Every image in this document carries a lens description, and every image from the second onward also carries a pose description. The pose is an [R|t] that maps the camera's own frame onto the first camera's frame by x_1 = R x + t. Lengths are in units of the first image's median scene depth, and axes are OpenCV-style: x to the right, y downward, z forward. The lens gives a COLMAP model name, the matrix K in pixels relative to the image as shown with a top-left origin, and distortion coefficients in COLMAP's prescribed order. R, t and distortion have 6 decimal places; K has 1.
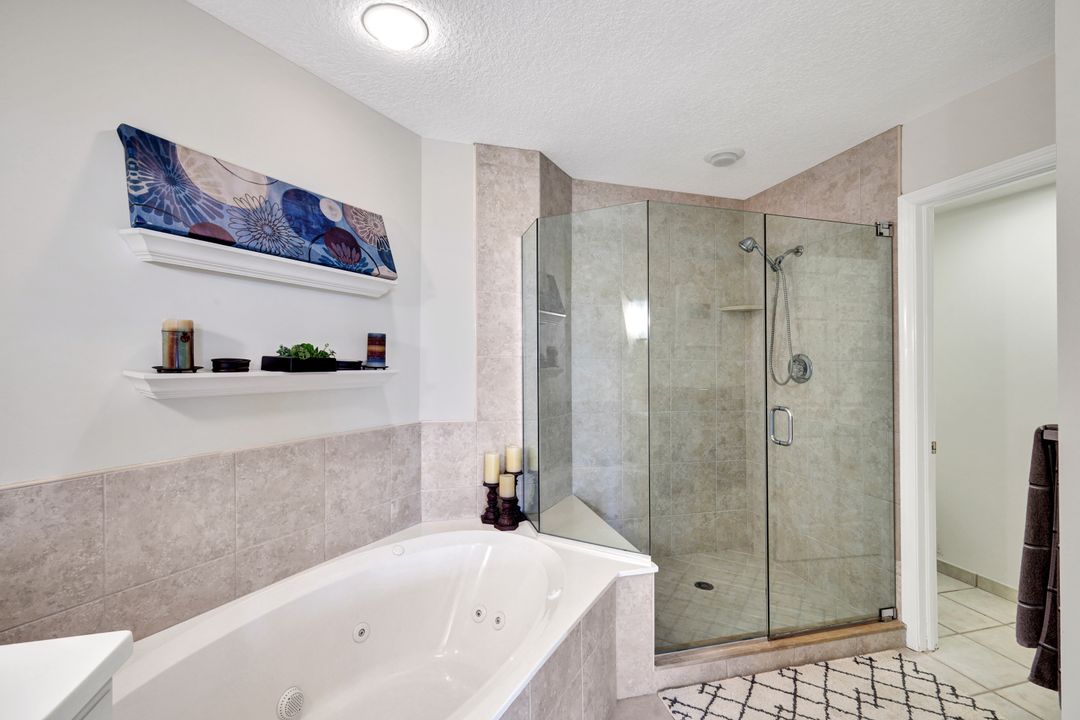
lens RADIAL K [[470.8, 0, 543.4], [0, 470.8, 359.1], [0, 0, 1]] dist [0.000149, 0.000204]
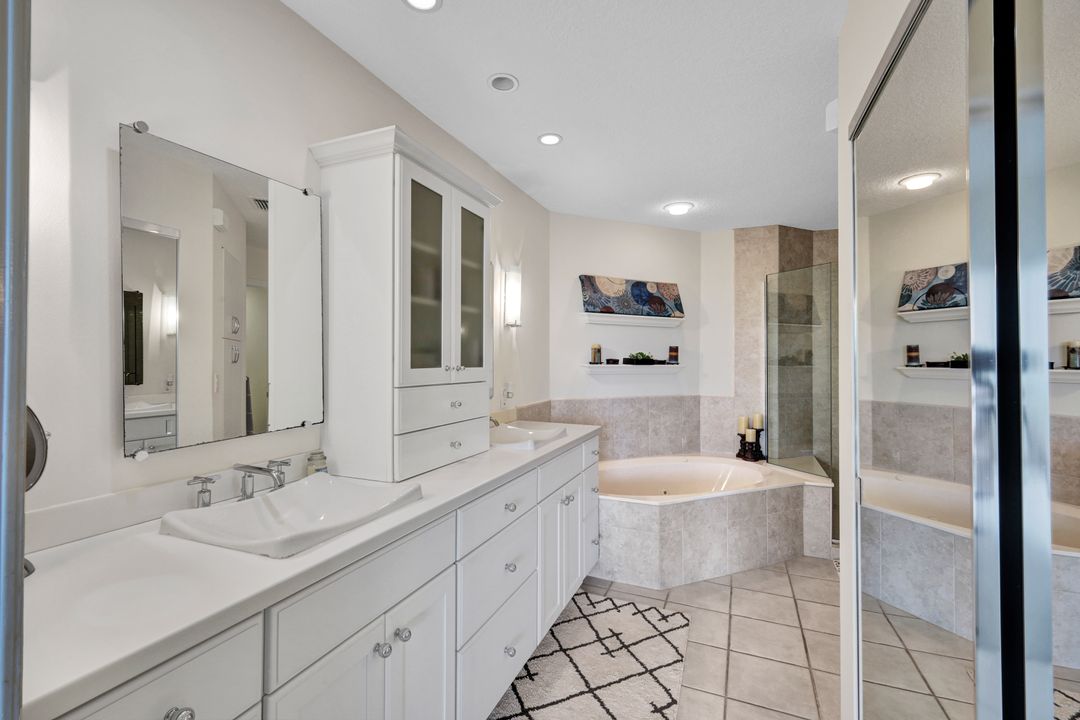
lens RADIAL K [[470.8, 0, 543.4], [0, 470.8, 359.1], [0, 0, 1]] dist [0.000149, 0.000204]
pose [[0.784940, 0.000916, -0.619571, 0.437834], [-0.000512, 1.000000, 0.000830, -0.001998], [0.619572, -0.000334, 0.784940, -0.879906]]
